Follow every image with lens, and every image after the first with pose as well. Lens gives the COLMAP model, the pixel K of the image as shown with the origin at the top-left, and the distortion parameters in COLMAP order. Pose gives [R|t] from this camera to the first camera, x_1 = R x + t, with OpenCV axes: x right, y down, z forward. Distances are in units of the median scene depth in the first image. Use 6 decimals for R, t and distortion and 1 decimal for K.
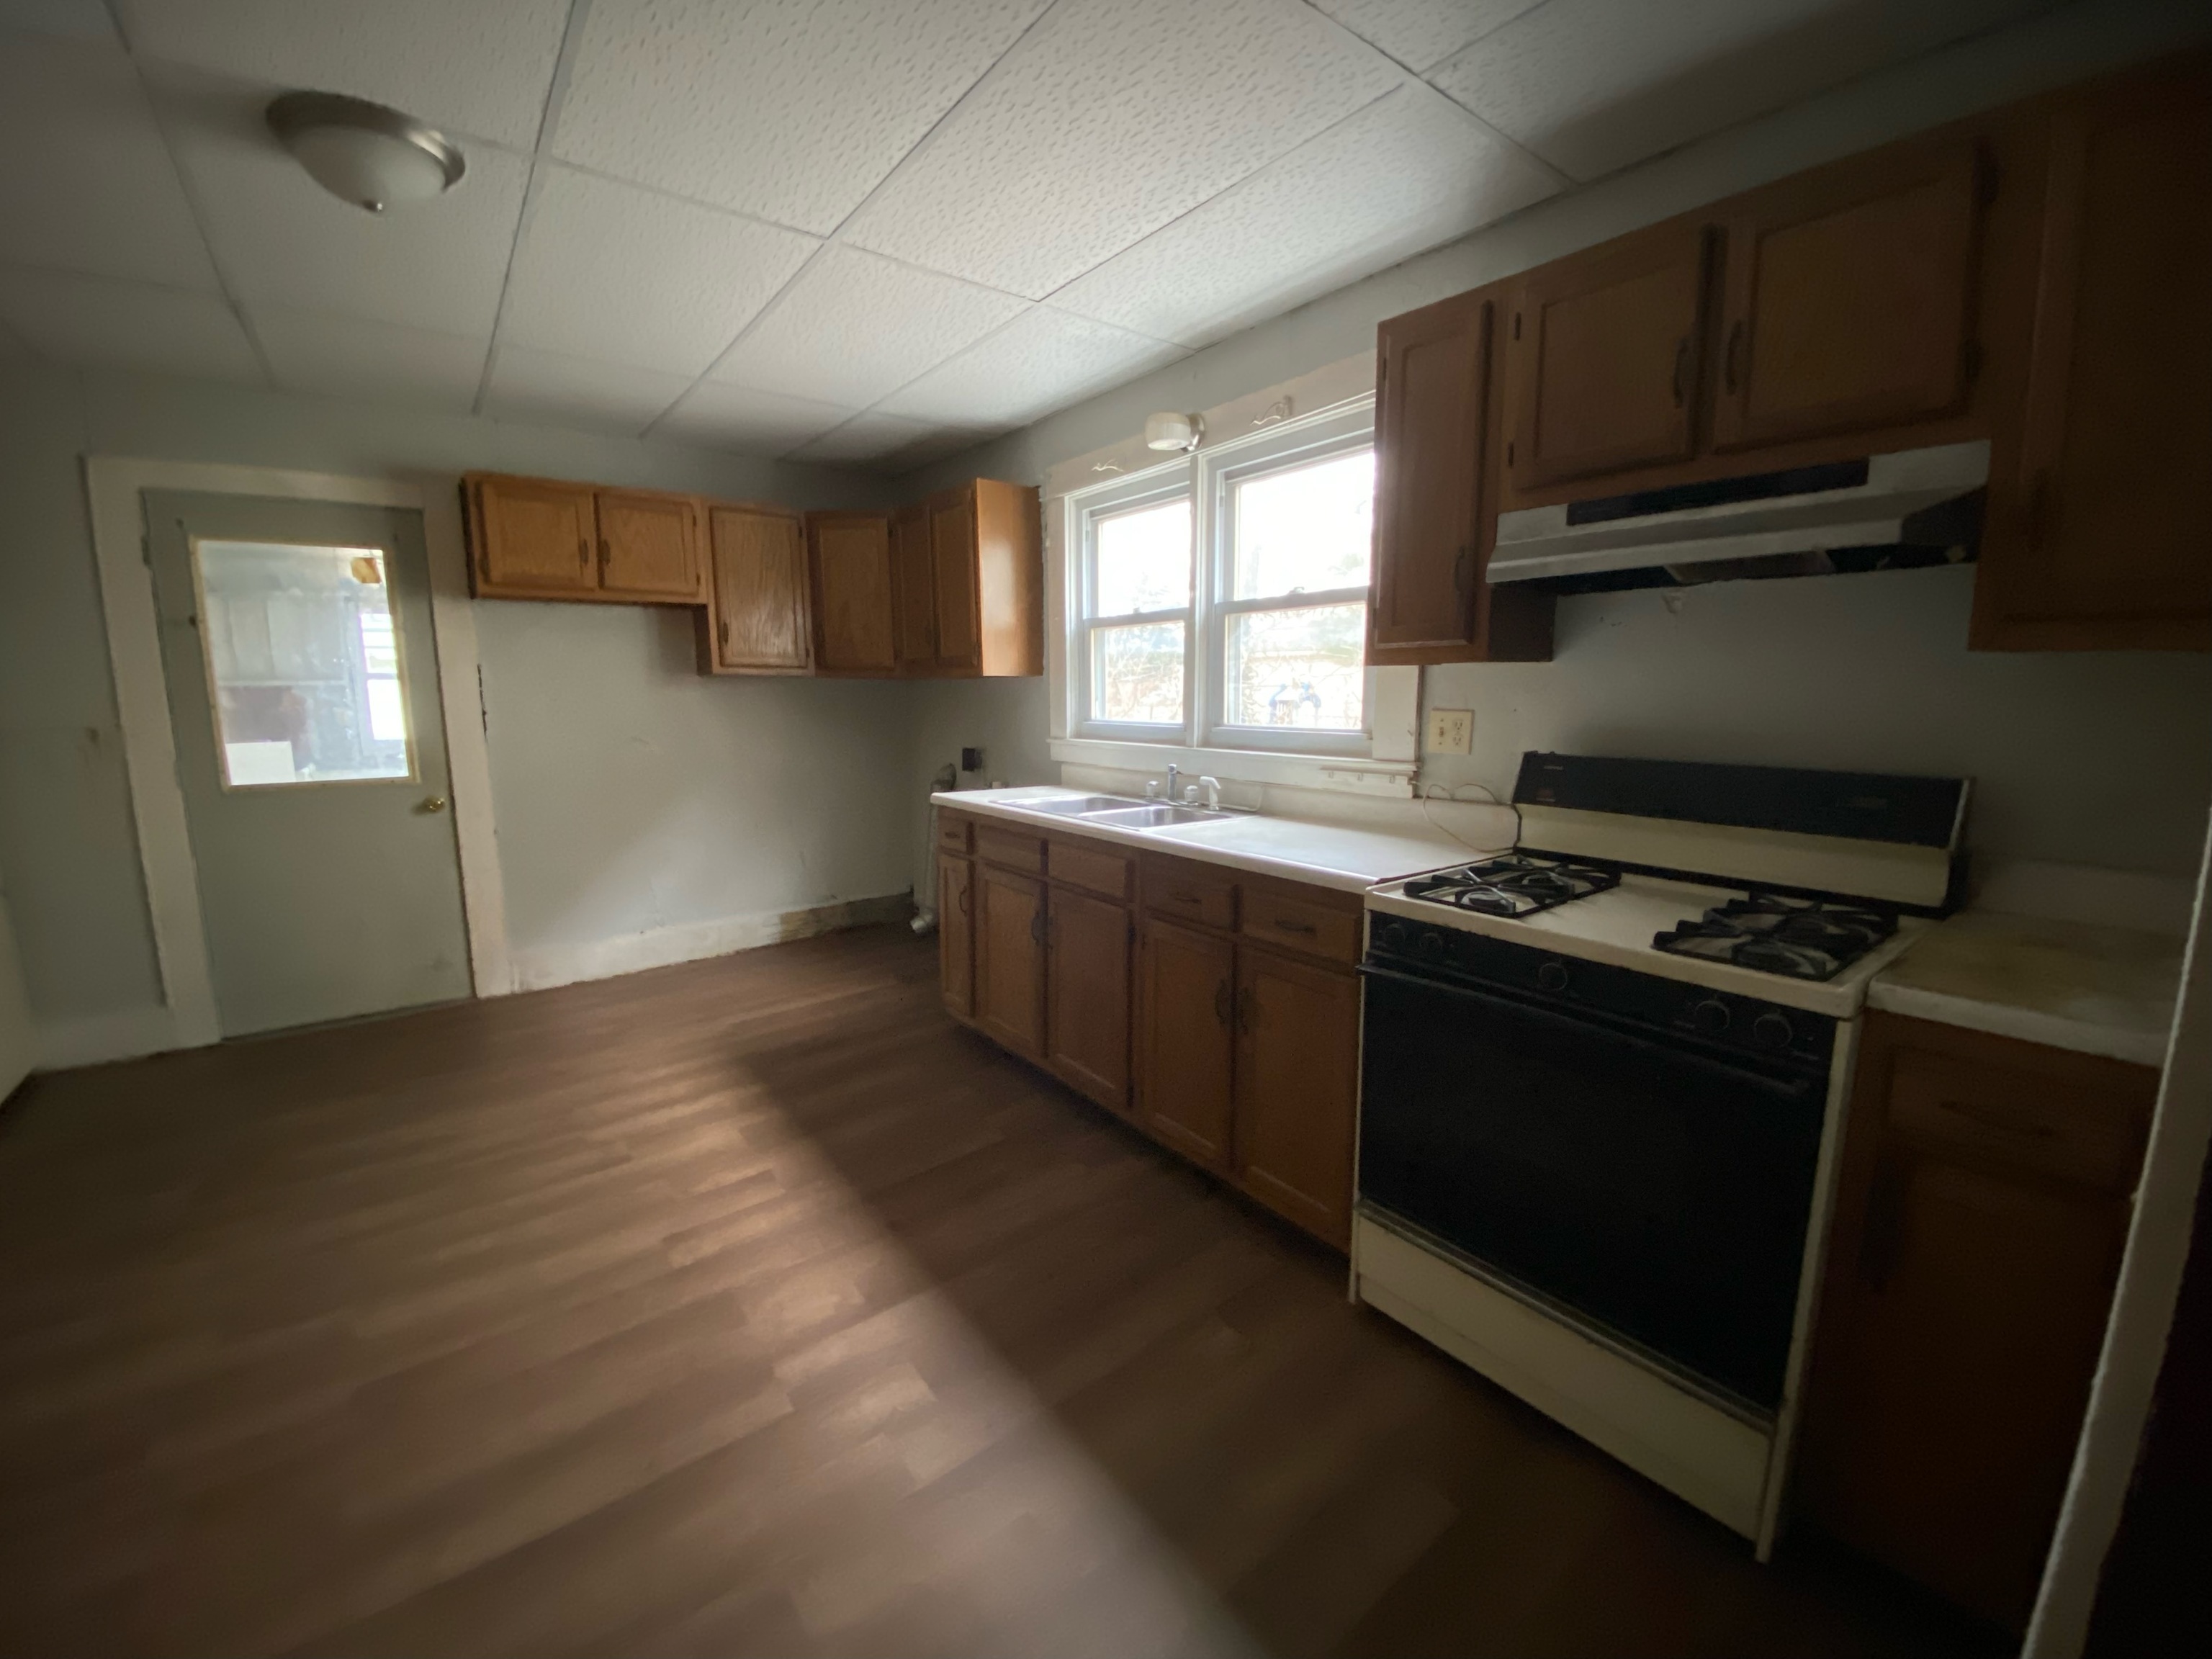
lens RADIAL K [[891.3, 0, 1106.0], [0, 891.3, 829.5], [0, 0, 1]] dist [0.017052, -0.020000]
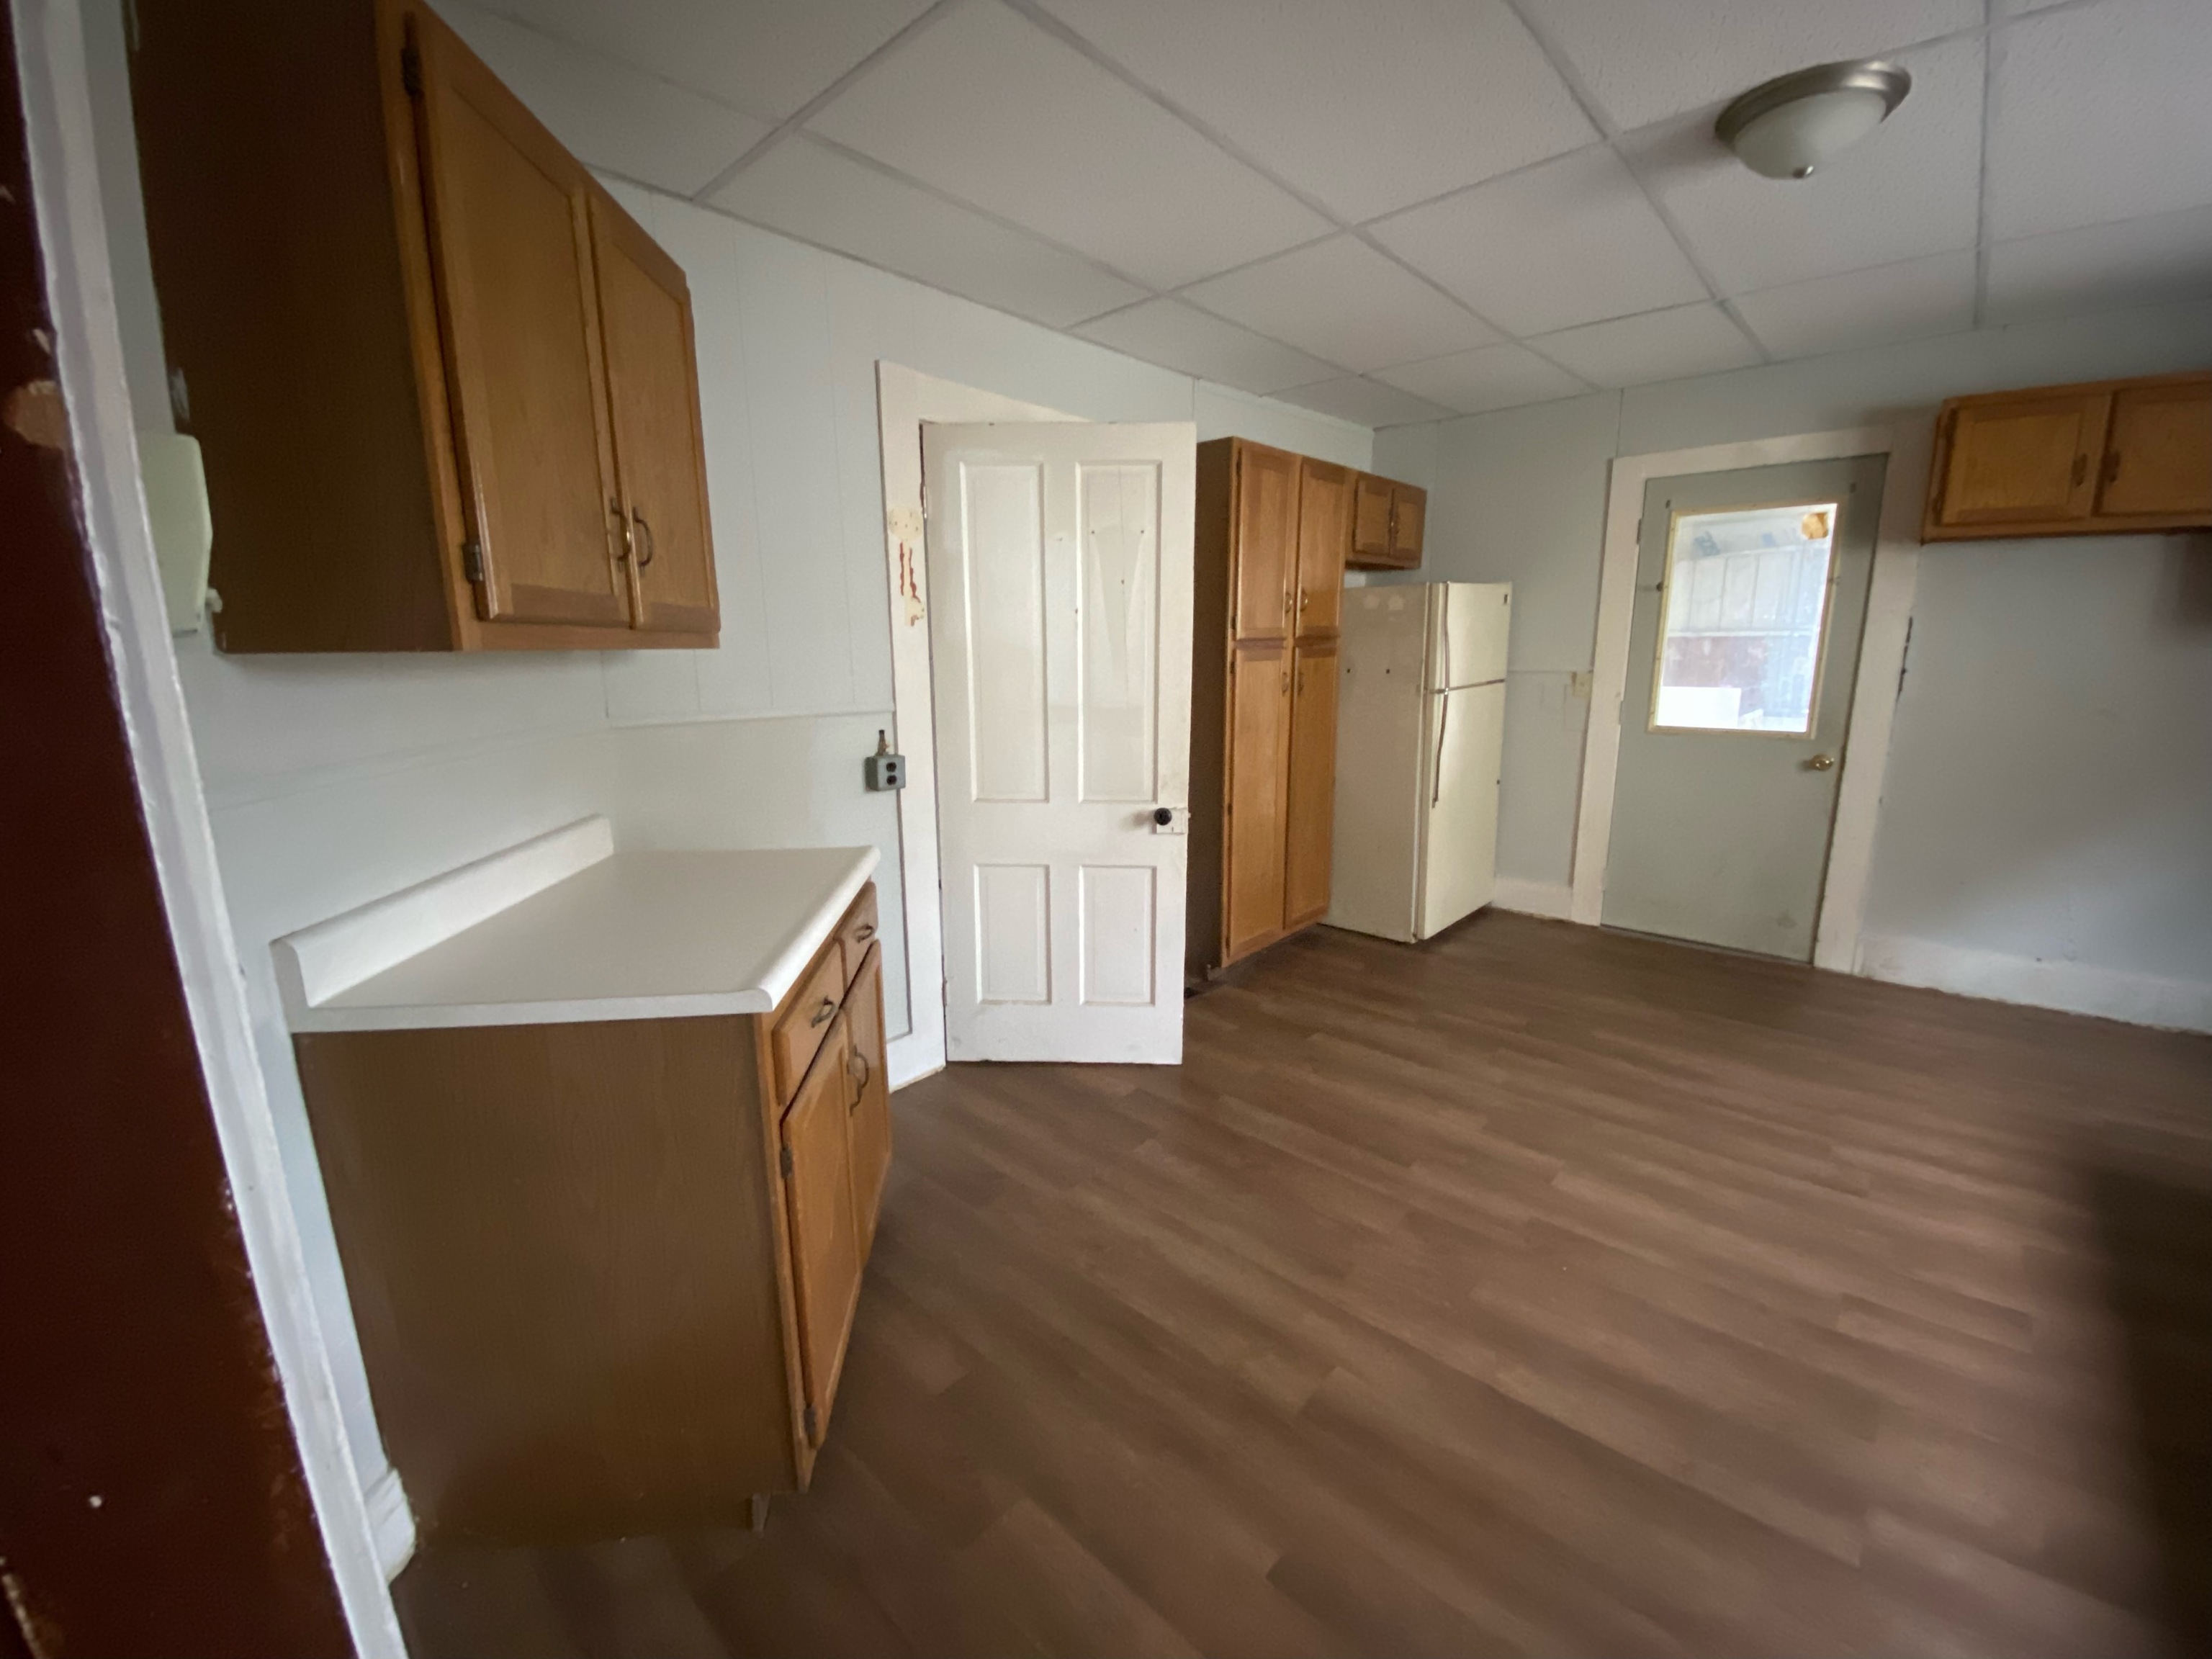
lens RADIAL K [[891.3, 0, 1106.0], [0, 891.3, 829.5], [0, 0, 1]] dist [0.017052, -0.020000]
pose [[0.171949, 0.202598, -0.964047, 0.079776], [-0.143231, 0.973365, 0.179010, -0.021420], [0.974638, 0.107301, 0.196387, 0.054582]]
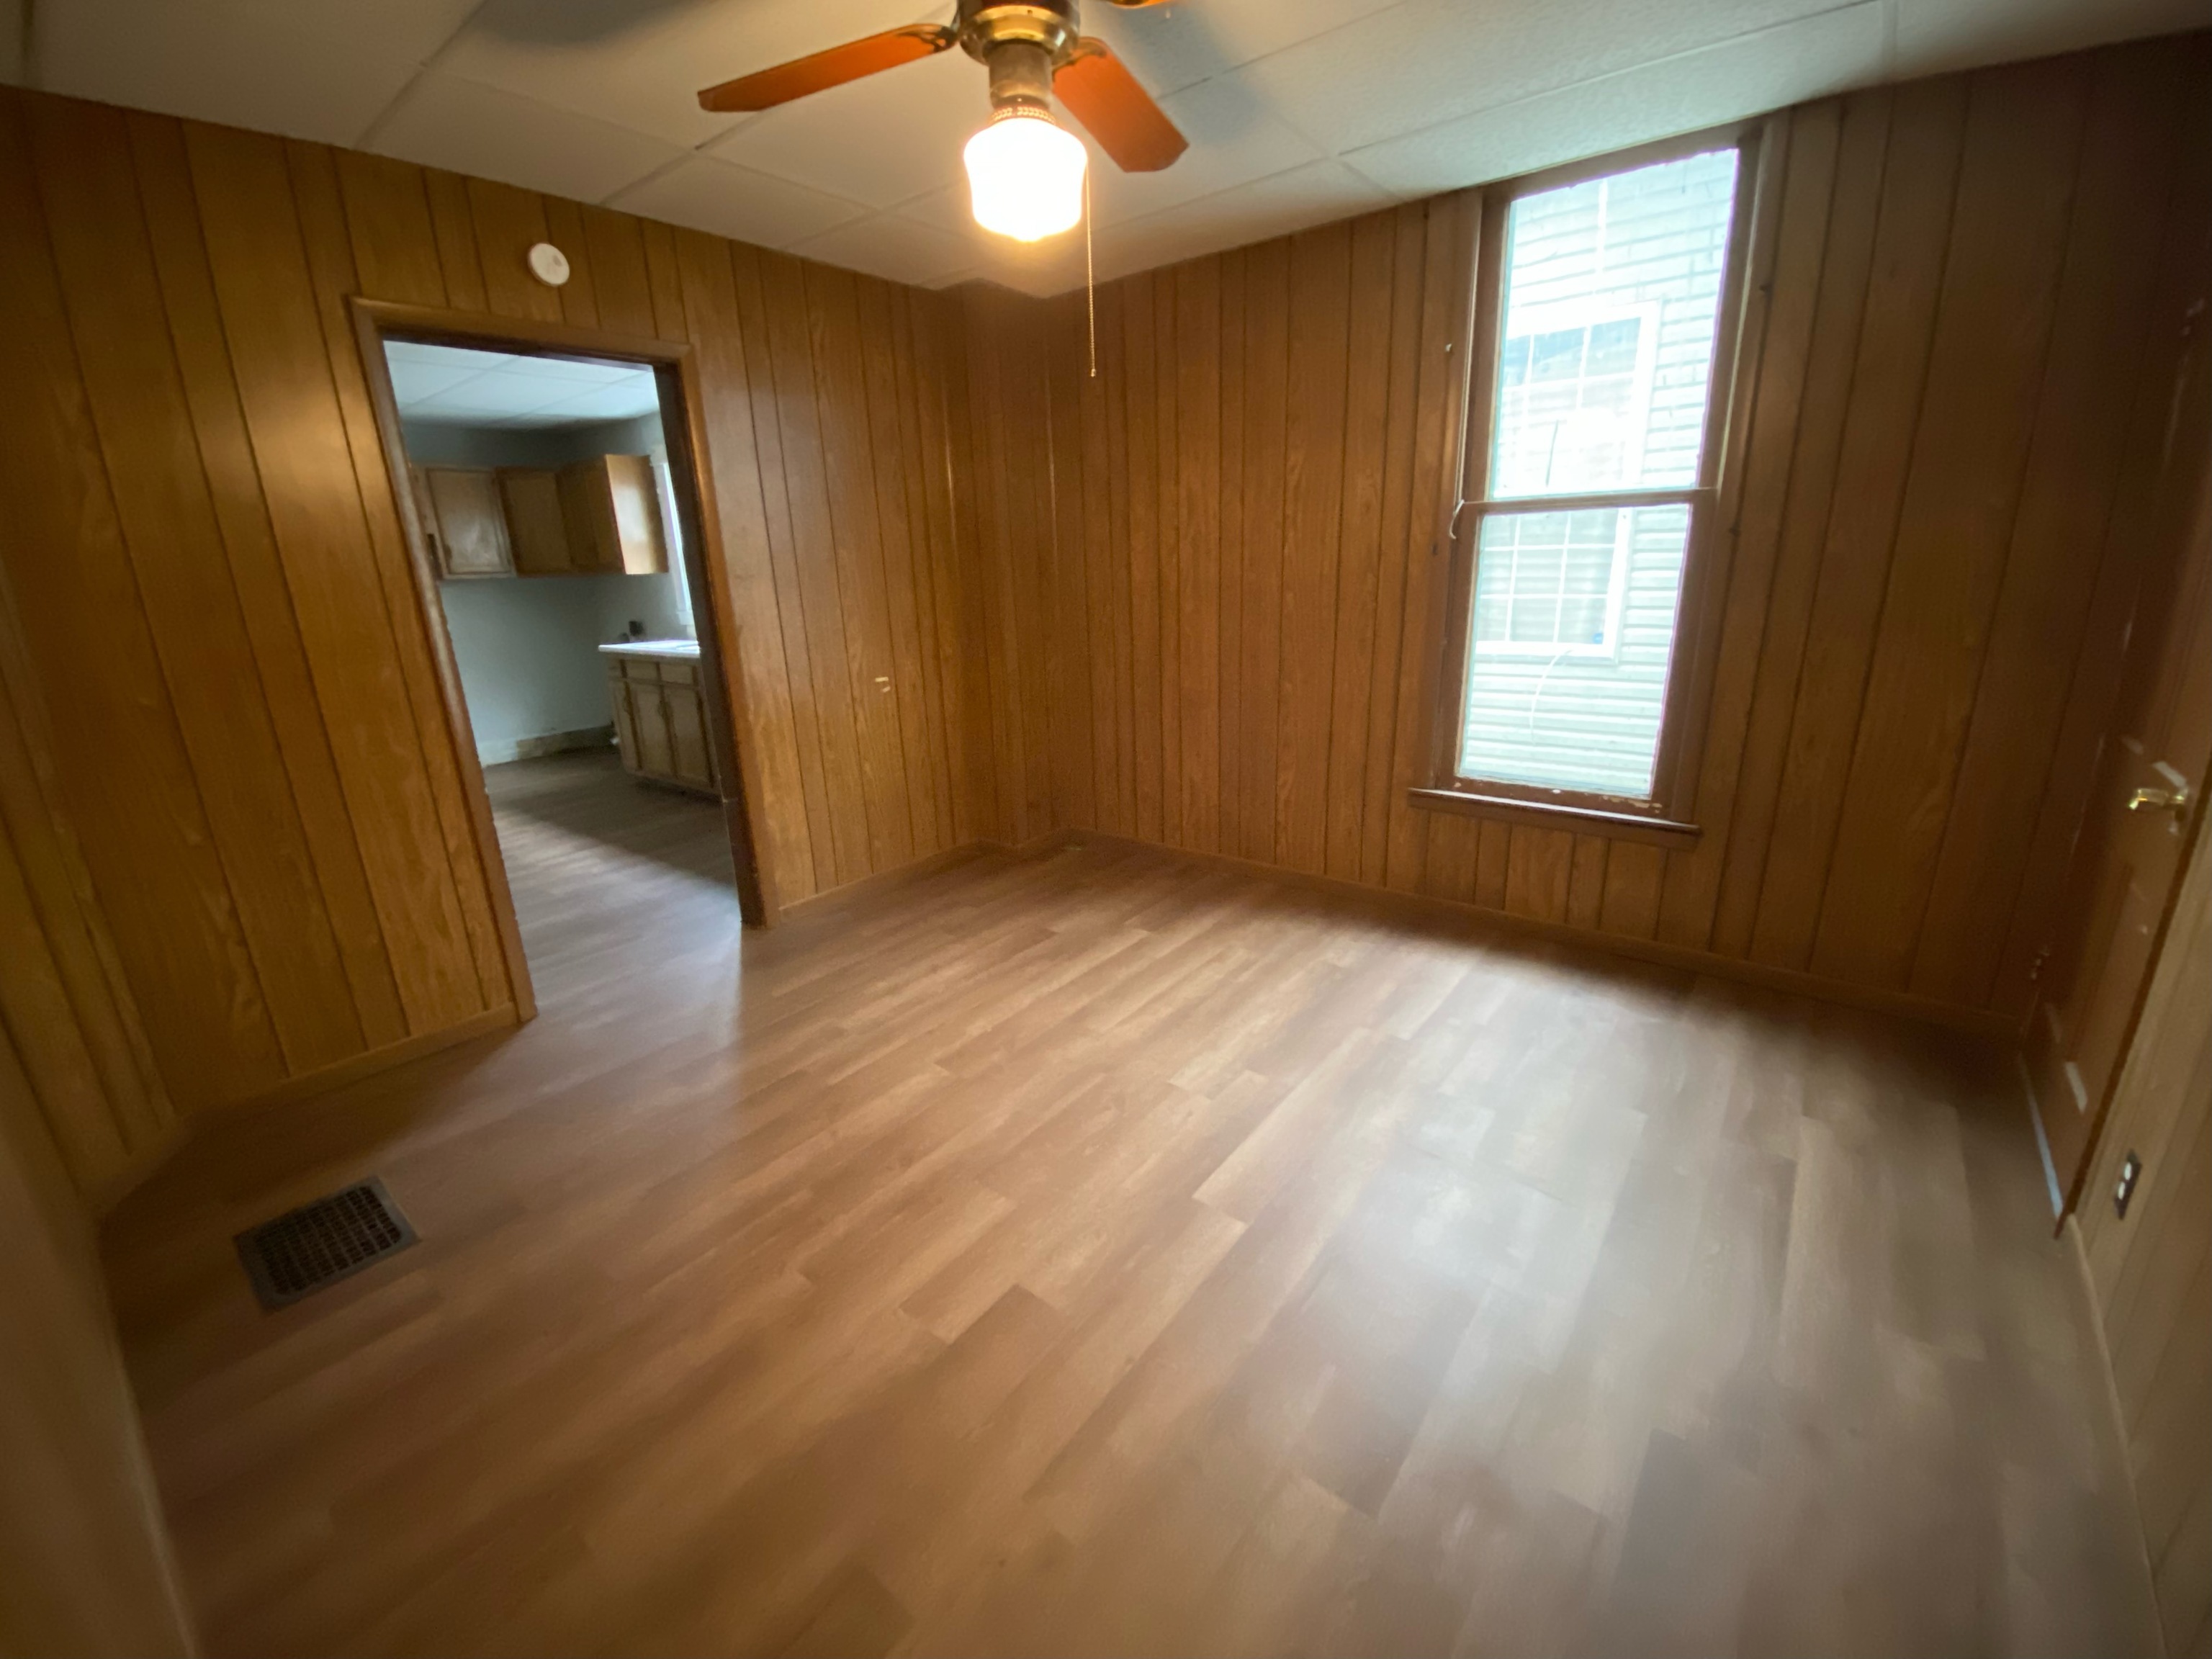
lens RADIAL K [[899.8, 0, 1106.0], [0, 899.8, 829.5], [0, 0, 1]] dist [-0.000168, -0.020688]
pose [[0.970799, -0.095538, 0.220048, 0.340646], [0.065347, 0.987905, 0.140621, 0.130519], [-0.230821, -0.122135, 0.965300, -0.945784]]
